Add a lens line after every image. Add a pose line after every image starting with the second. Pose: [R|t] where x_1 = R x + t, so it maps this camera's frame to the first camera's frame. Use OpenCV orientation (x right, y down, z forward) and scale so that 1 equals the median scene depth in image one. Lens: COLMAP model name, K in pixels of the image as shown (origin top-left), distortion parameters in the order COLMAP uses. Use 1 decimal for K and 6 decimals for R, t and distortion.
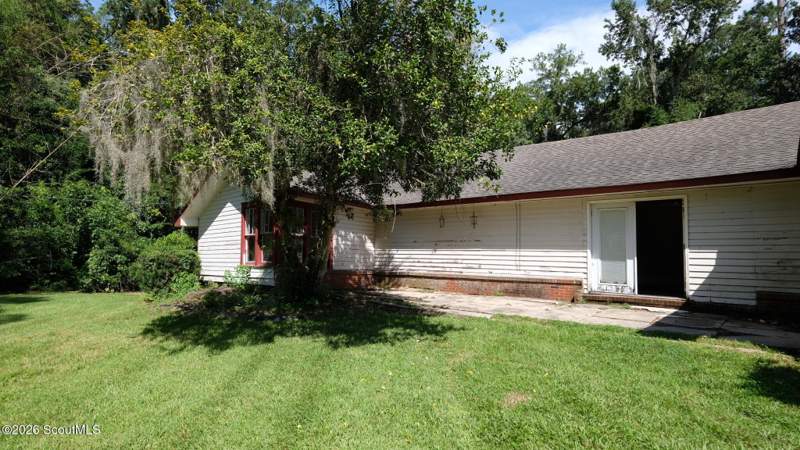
lens RADIAL K [[429.7, 0, 400.0], [0, 429.7, 225.0], [0, 0, 1]] dist [0.006670, 0.000701]
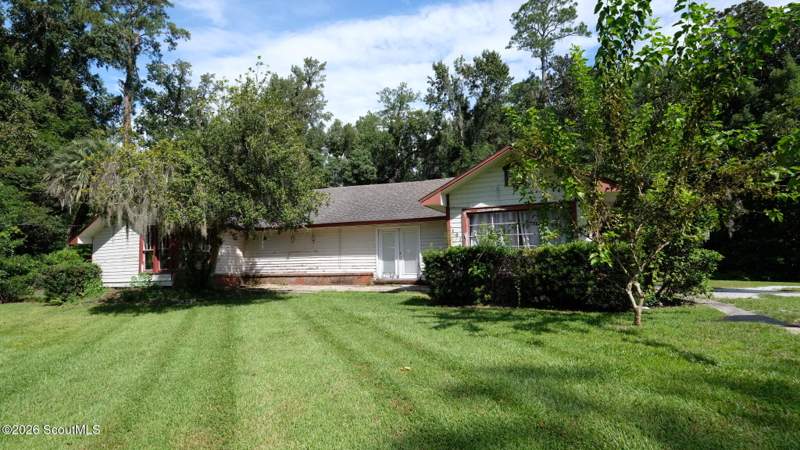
lens RADIAL K [[429.7, 0, 400.0], [0, 429.7, 225.0], [0, 0, 1]] dist [0.006670, 0.000701]
pose [[0.949450, -0.000135, 0.313917, -0.017562], [0.007344, 0.999736, -0.021783, -0.019596], [-0.313831, 0.022988, 0.949200, -0.512586]]
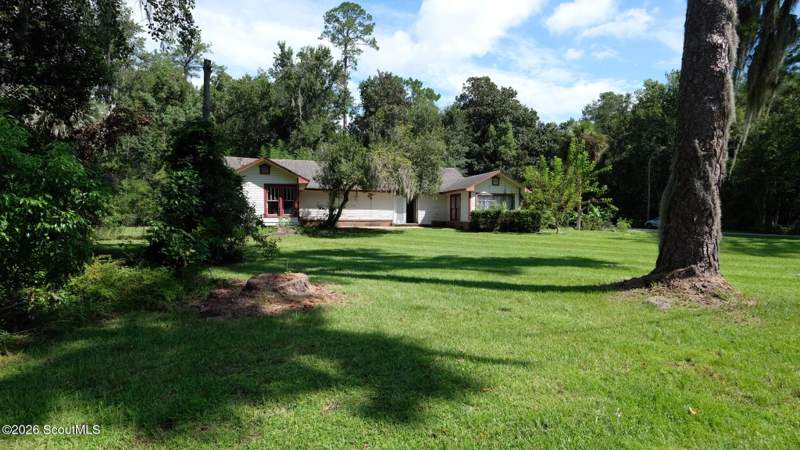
lens RADIAL K [[429.7, 0, 400.0], [0, 429.7, 225.0], [0, 0, 1]] dist [0.006670, 0.000701]
pose [[0.508339, -0.022261, 0.860869, -1.621299], [-0.062885, 0.996037, 0.062889, -0.024992], [-0.858858, -0.086105, 0.504925, -0.453270]]
